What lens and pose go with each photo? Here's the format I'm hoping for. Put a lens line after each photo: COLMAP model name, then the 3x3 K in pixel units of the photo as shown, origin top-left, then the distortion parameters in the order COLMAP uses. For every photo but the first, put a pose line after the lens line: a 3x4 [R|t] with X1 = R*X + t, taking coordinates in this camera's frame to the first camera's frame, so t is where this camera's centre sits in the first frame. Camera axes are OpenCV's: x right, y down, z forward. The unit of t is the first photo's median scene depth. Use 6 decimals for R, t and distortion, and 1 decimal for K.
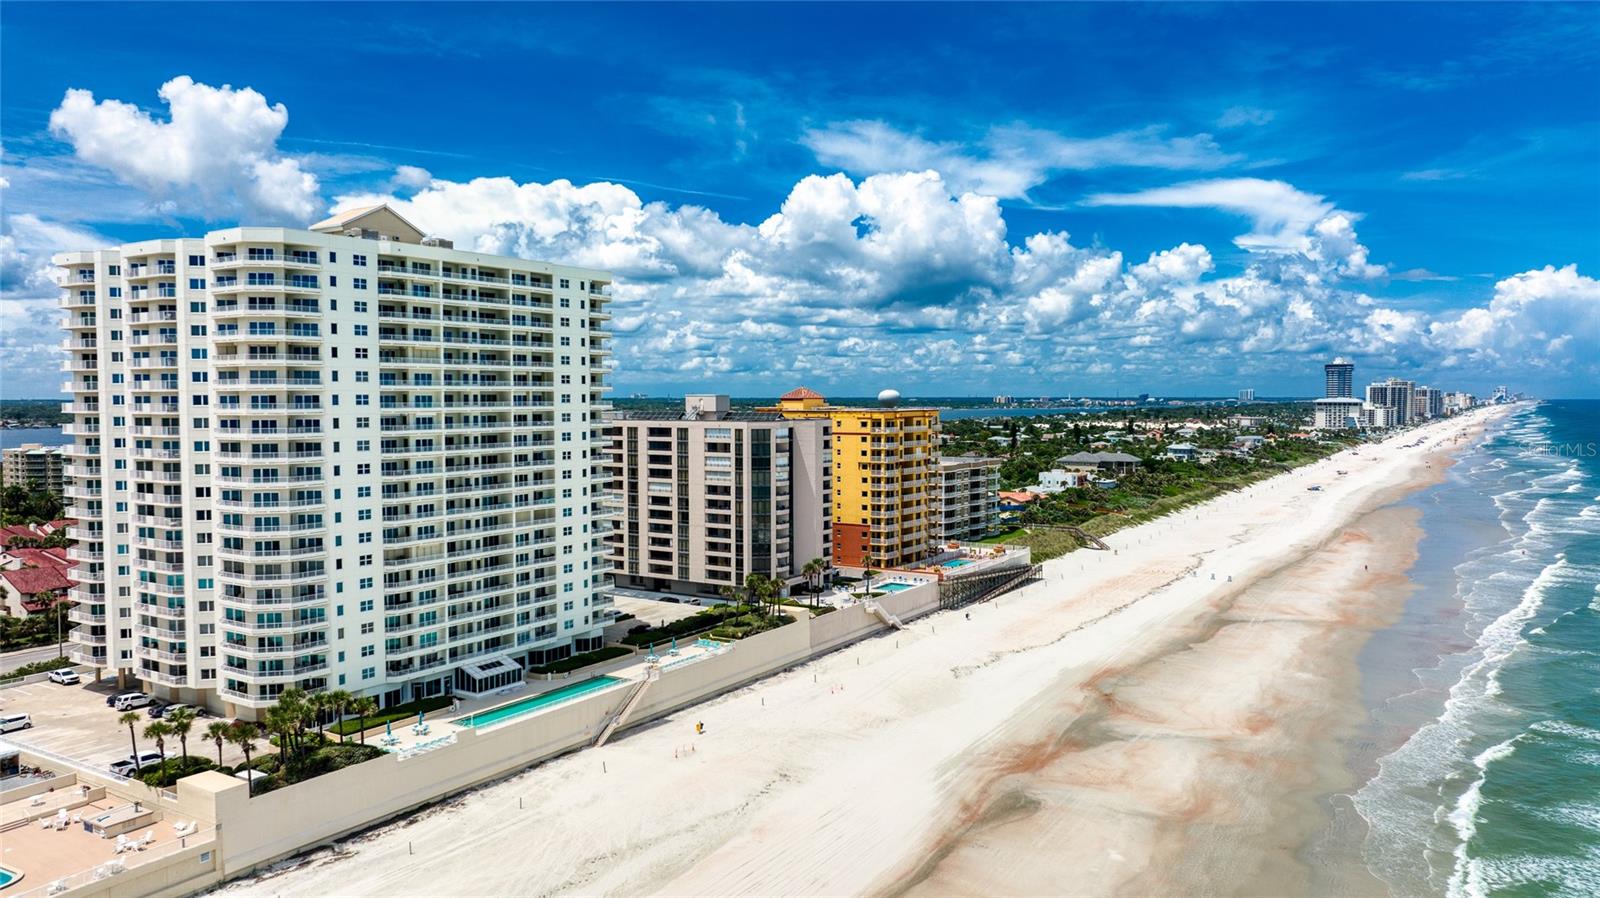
lens RADIAL K [[1130.1, 0, 806.0], [0, 1130.1, 452.0], [0, 0, 1]] dist [-0.034875, 0.038016]
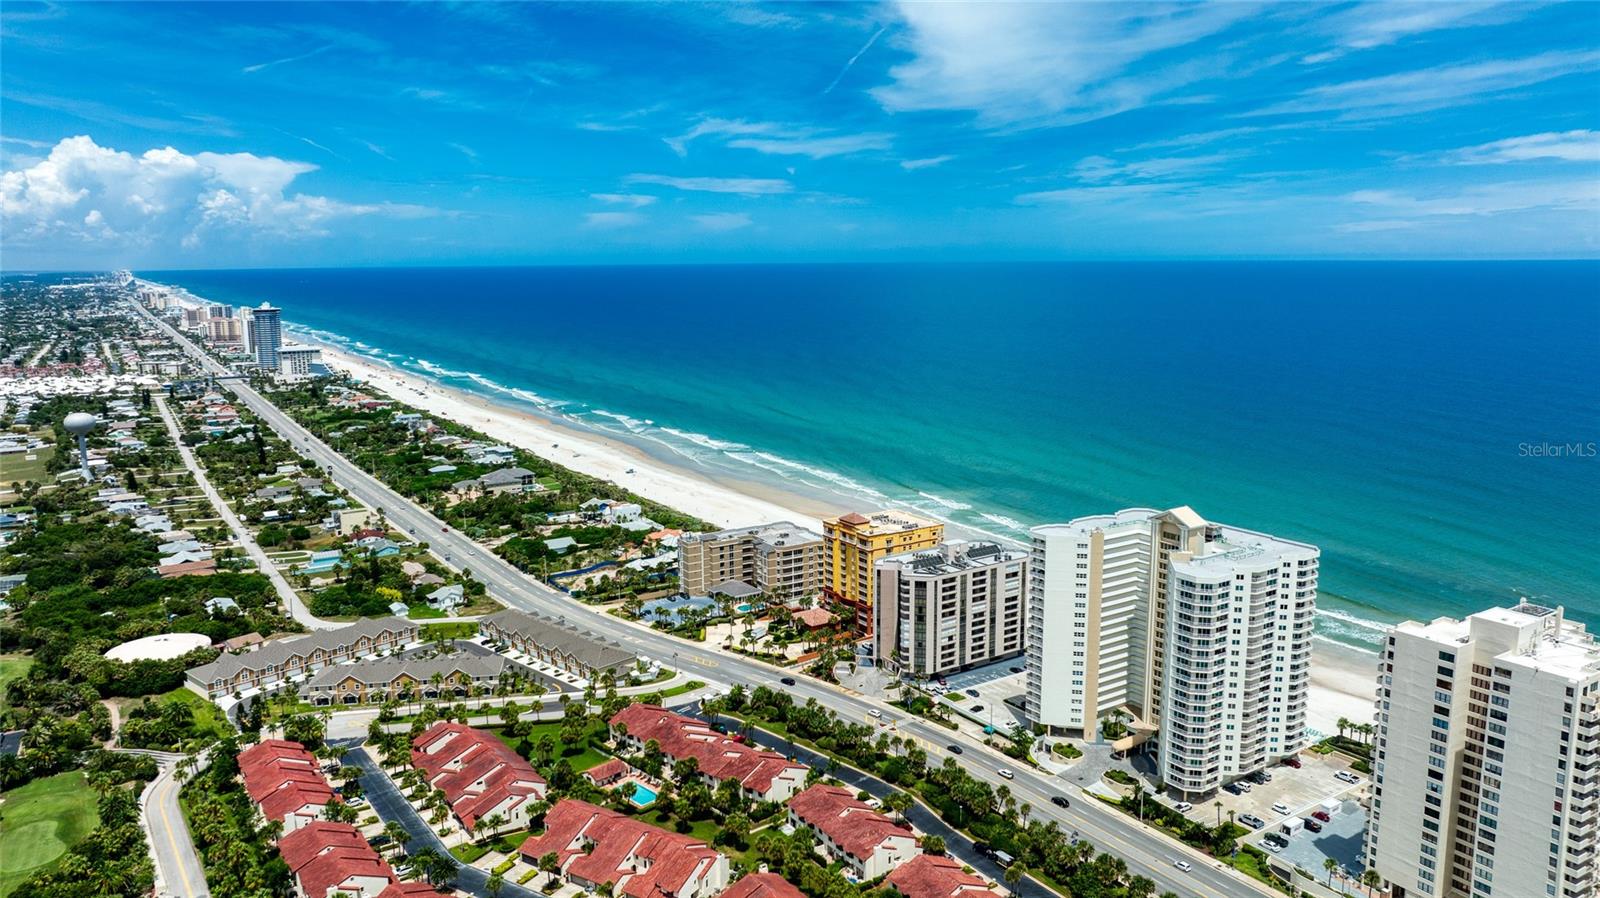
lens RADIAL K [[1130.1, 0, 802.6], [0, 1130.1, 449.6], [0, 0, 1]] dist [-0.034875, 0.038016]
pose [[0.404814, -0.153587, 0.901408, -2.295374], [0.051450, 0.988057, 0.145246, -0.609859], [-0.912950, -0.012420, 0.407881, 0.795234]]
